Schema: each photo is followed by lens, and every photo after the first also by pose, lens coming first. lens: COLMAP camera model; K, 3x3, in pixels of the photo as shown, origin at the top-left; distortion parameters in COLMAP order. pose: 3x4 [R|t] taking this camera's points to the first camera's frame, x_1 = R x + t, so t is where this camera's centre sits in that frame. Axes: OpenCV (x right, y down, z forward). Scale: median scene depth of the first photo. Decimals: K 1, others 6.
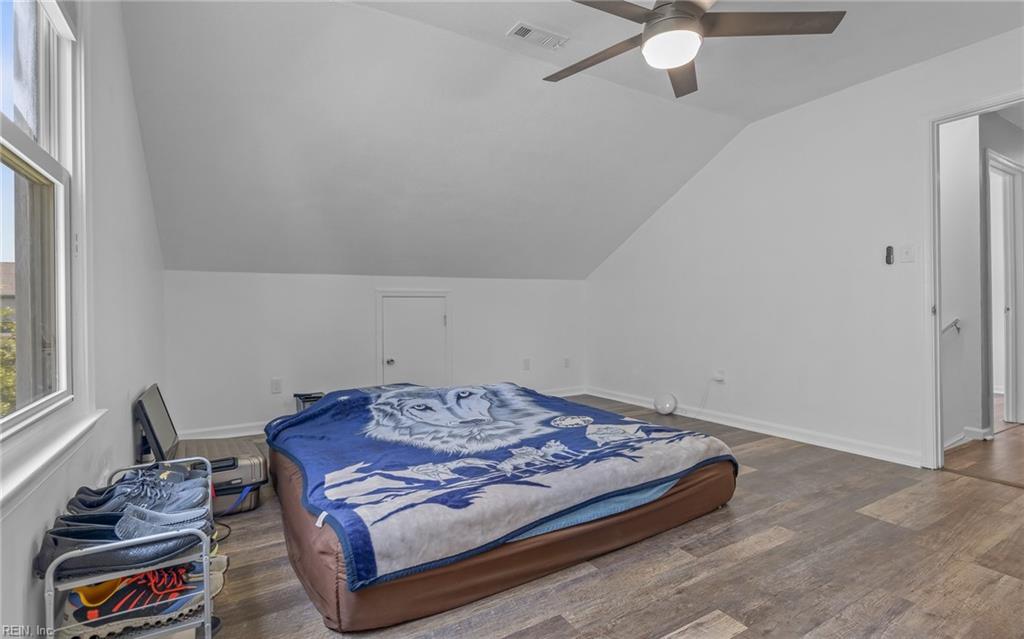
lens RADIAL K [[488.3, 0, 516.1], [0, 488.3, 311.2], [0, 0, 1]] dist [-0.005816, -0.000206]
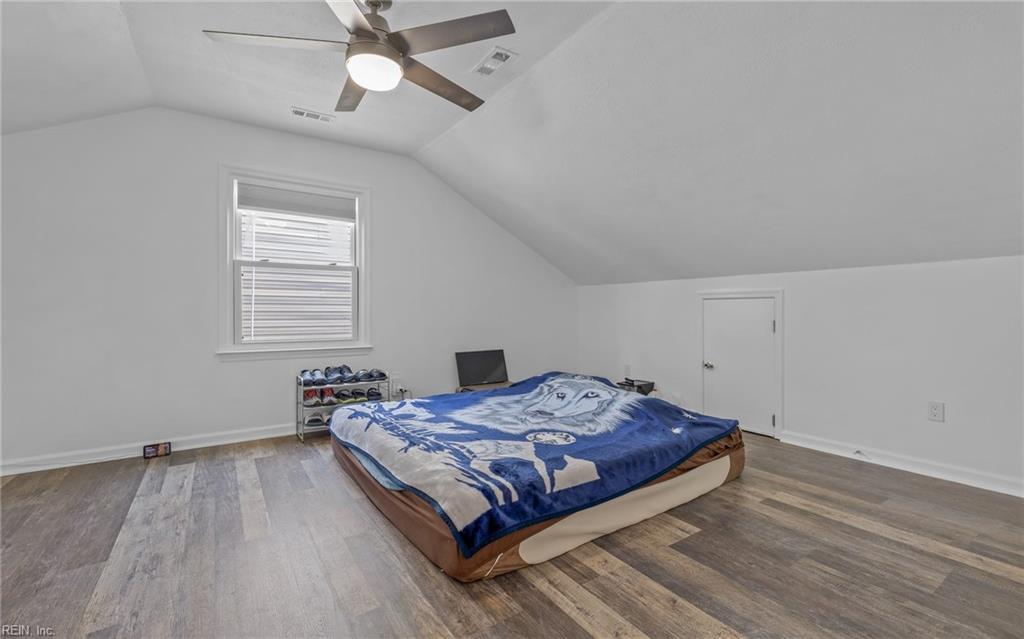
lens RADIAL K [[440.4, 0, 521.4], [0, 440.4, 319.8], [0, 0, 1]] dist [-0.003523, 0.000553]
pose [[0.060837, 0.031213, -0.997660, 1.191479], [-0.006803, 0.999501, 0.030856, -0.025371], [0.998125, 0.004910, 0.061019, 1.150804]]
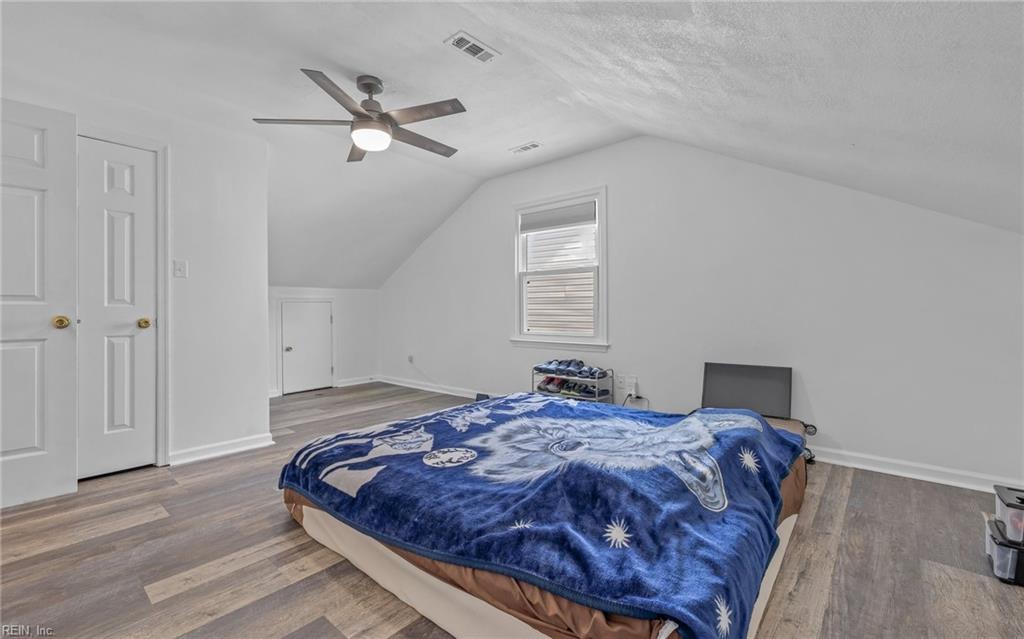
lens RADIAL K [[440.4, 0, 512.6], [0, 440.4, 312.6], [0, 0, 1]] dist [-0.003523, 0.000553]
pose [[-0.951676, 0.021728, -0.306333, 0.298316], [0.018403, 0.999736, 0.013736, -0.016851], [0.306551, 0.007434, -0.951825, 2.189692]]
